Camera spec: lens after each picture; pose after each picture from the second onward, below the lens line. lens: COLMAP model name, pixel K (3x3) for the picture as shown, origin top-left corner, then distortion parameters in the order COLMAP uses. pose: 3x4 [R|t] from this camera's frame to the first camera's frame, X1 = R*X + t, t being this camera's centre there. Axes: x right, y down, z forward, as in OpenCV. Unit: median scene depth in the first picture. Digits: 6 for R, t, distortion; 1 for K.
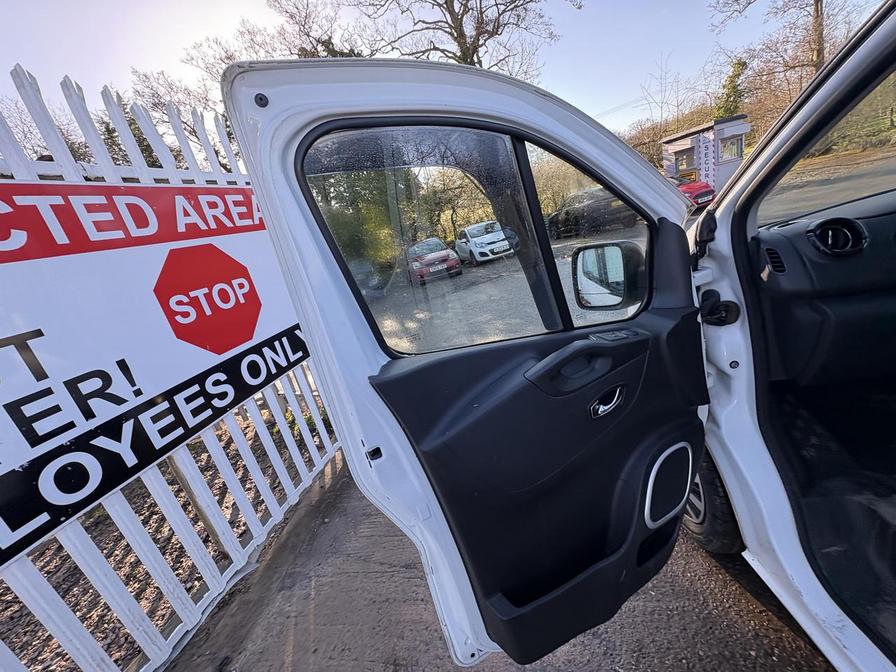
lens RADIAL K [[359.6, 0, 448.8], [0, 359.6, 335.9], [0, 0, 1]] dist [0.001048, 0.000217]
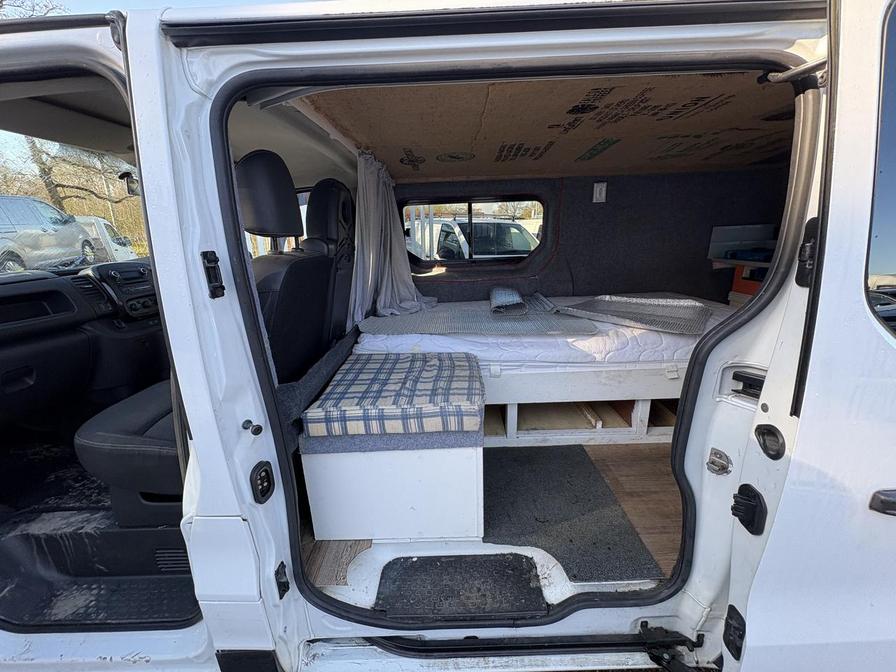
lens RADIAL K [[357.0, 0, 448.6], [0, 357.0, 336.9], [0, 0, 1]] dist [0.000053, 0.000148]
pose [[-0.084141, -0.026591, 0.996099, -0.077125], [0.322635, 0.945067, 0.052481, 0.260641], [-0.942776, 0.325793, -0.070940, -0.422695]]
